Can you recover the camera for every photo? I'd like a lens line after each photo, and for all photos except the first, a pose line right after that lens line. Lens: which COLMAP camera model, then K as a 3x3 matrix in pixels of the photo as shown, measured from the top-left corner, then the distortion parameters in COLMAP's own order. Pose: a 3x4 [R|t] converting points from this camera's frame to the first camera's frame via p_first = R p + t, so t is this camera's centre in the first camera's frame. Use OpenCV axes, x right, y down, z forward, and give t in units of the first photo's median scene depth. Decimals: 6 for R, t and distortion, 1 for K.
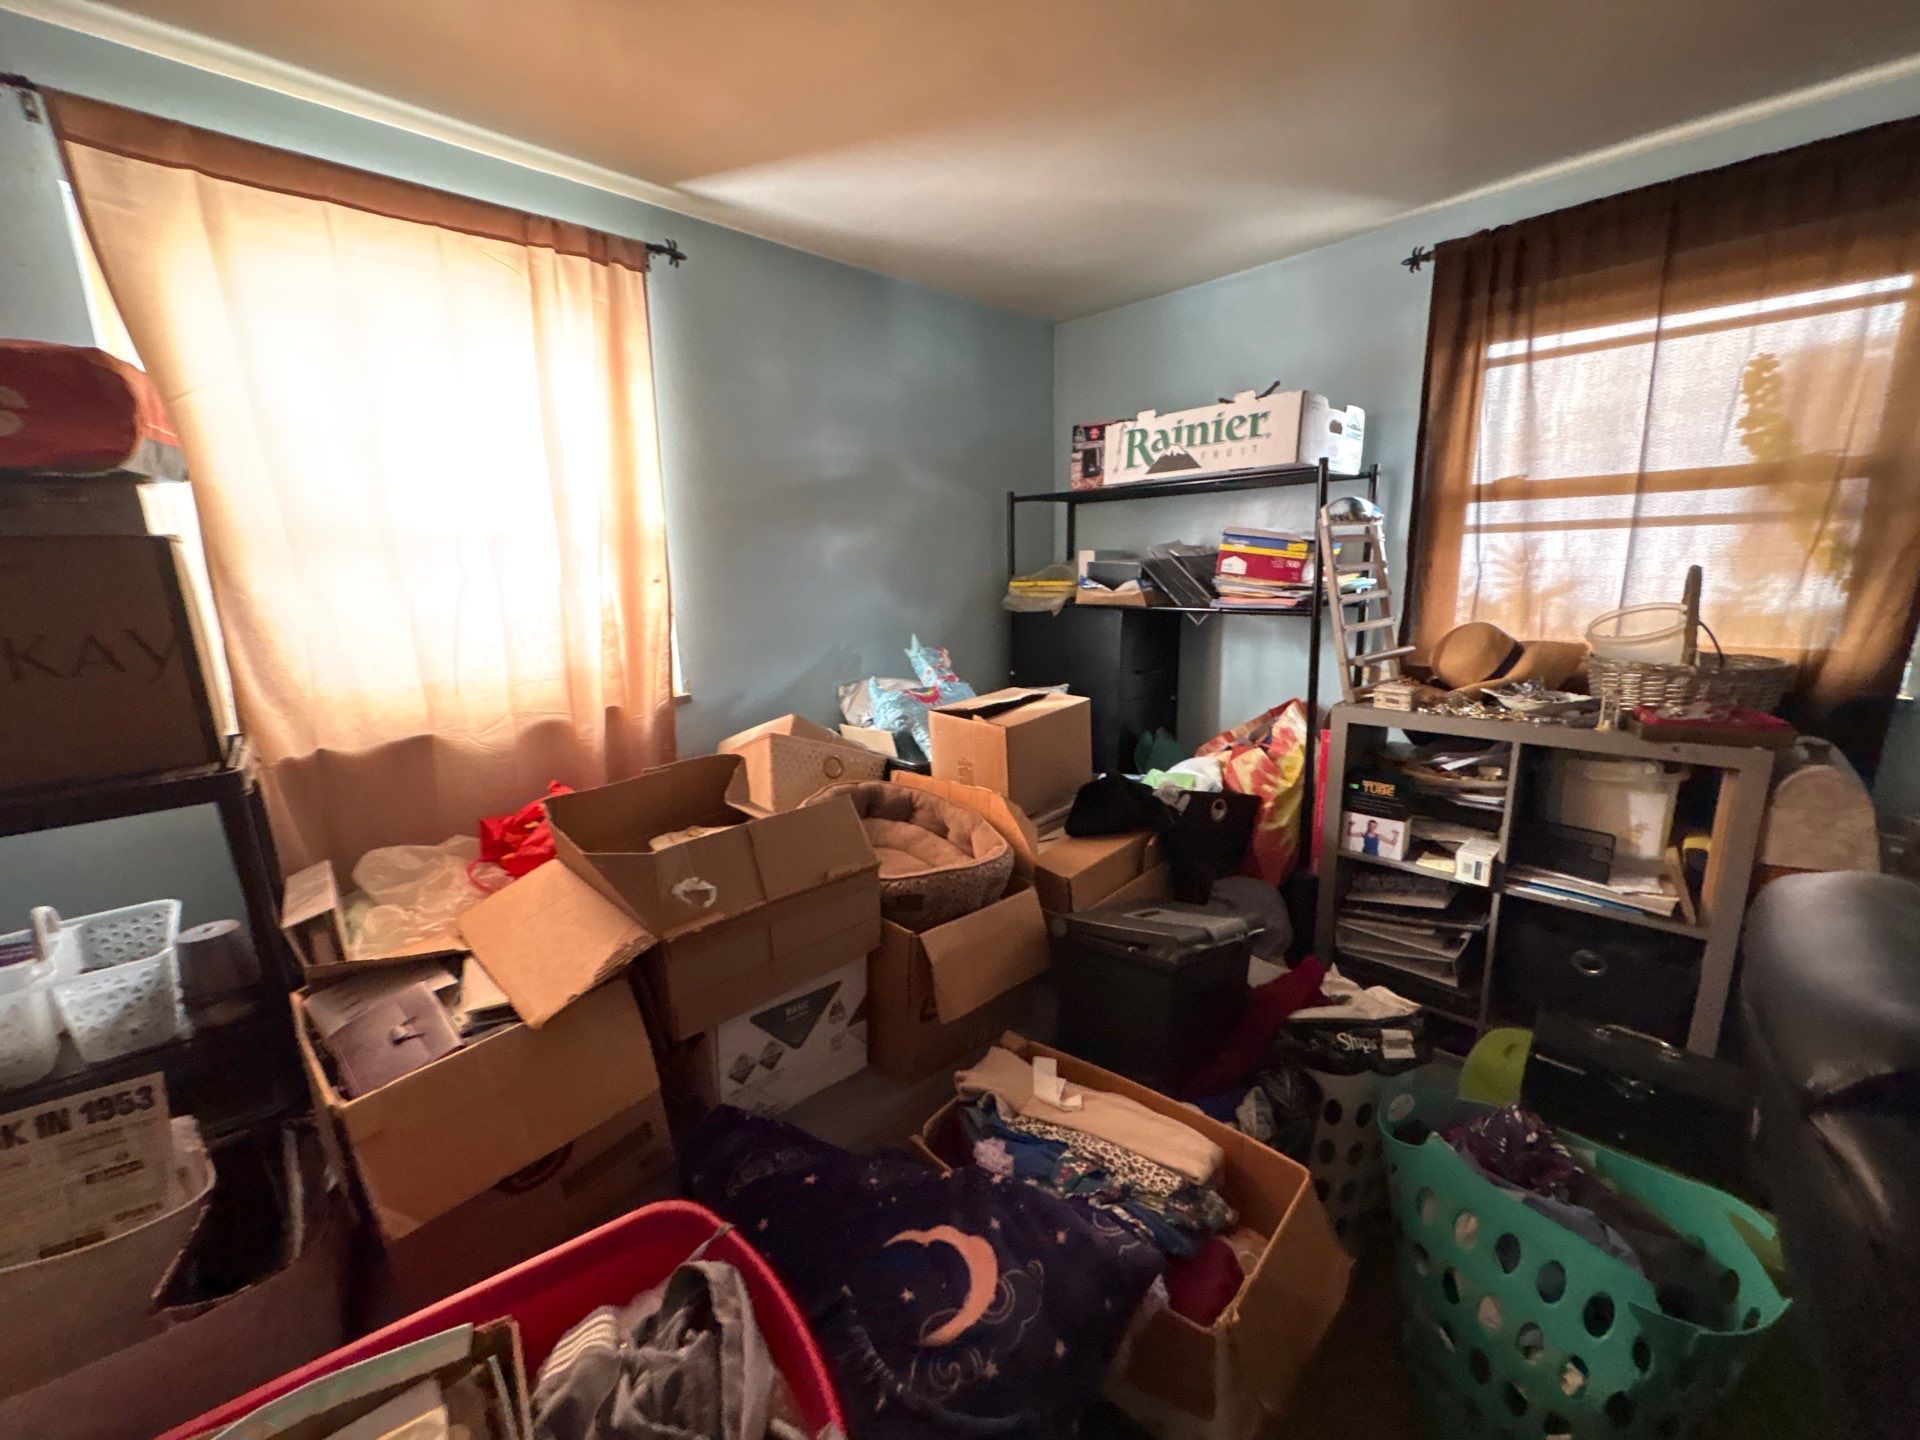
lens RADIAL K [[764.4, 0, 959.0], [0, 764.4, 719.0], [0, 0, 1]] dist [0.000912, -0.000273]
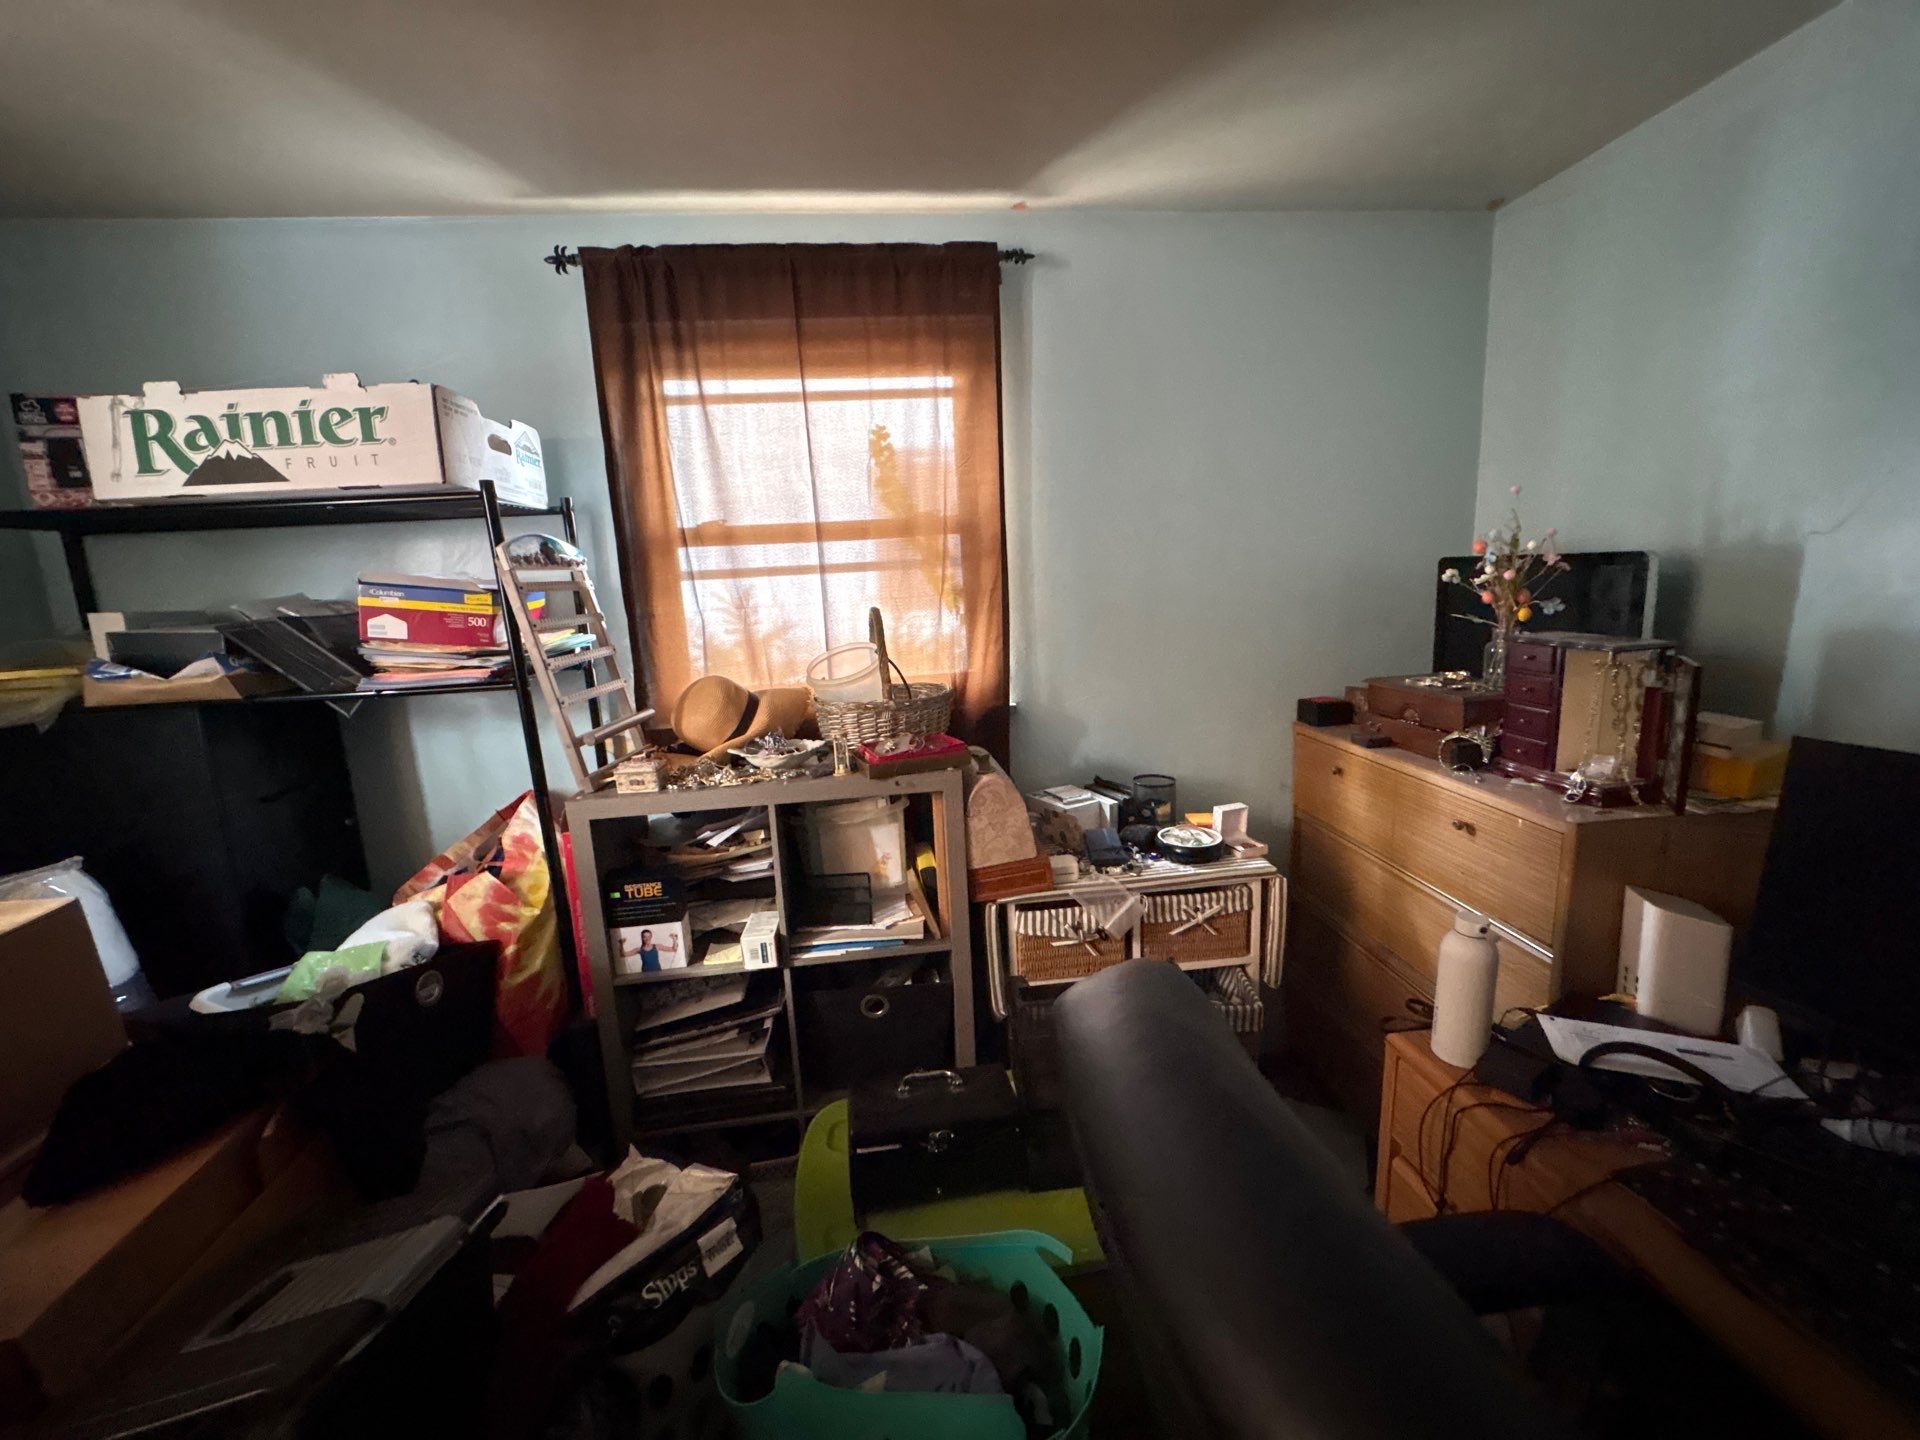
lens RADIAL K [[764.4, 0, 959.0], [0, 764.4, 719.0], [0, 0, 1]] dist [0.000912, -0.000273]
pose [[0.628588, -0.142253, 0.764618, 0.161568], [0.192238, 0.981043, 0.024480, -0.041853], [-0.753605, 0.131601, 0.644019, 0.198649]]
